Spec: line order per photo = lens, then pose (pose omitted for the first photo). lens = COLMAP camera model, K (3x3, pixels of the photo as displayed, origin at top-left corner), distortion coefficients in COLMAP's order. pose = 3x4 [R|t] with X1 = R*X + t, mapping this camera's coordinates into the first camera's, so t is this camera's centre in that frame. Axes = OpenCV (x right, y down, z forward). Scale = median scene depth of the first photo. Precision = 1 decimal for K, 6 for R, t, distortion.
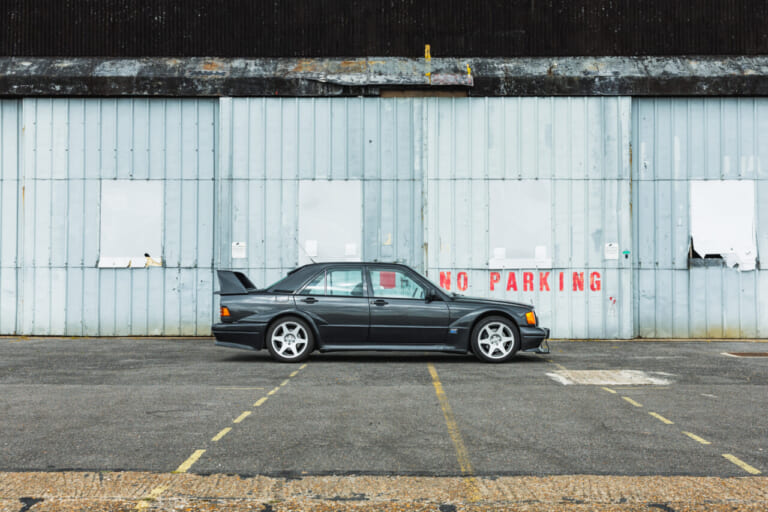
lens RADIAL K [[944.3, 0, 384.0], [0, 944.3, 256.0], [0, 0, 1]] dist [0.017398, 0.027168]
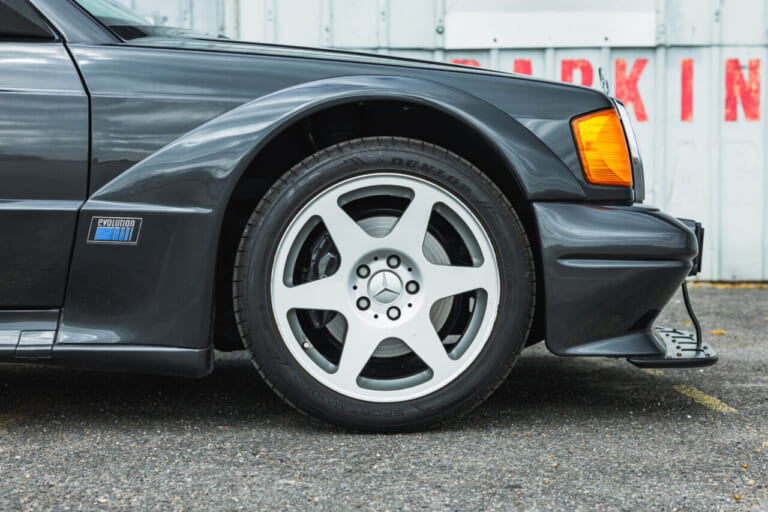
lens RADIAL K [[1545.9, 0, 384.0], [0, 1545.9, 256.0], [0, 0, 1]] dist [-0.014046, -0.024988]
pose [[0.999471, -0.004502, 0.032211, 0.075337], [0.002286, 0.997647, 0.068517, 0.045323], [-0.032443, -0.068407, 0.997130, 0.507963]]
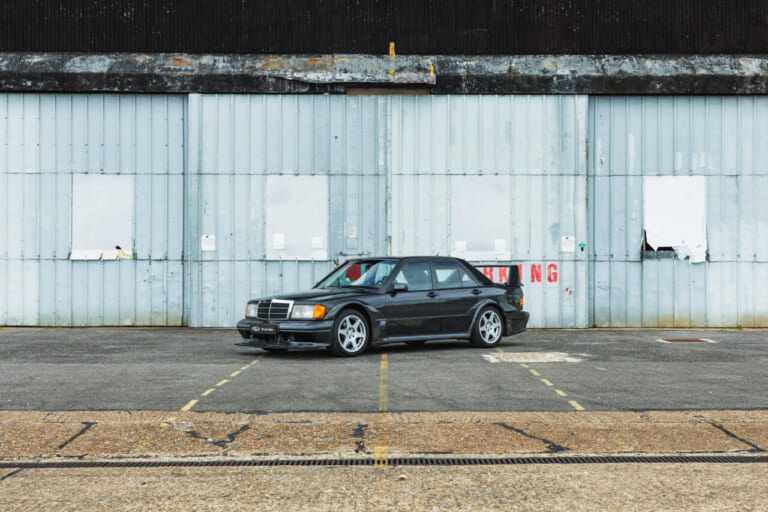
lens RADIAL K [[1024.2, 0, 384.0], [0, 1024.2, 256.0], [0, 0, 1]] dist [0.032980, 0.035105]
pose [[0.999713, 0.000099, 0.023974, 0.011227], [-0.000395, 0.999924, 0.012341, -0.005764], [-0.023971, -0.012347, 0.999636, -0.121666]]
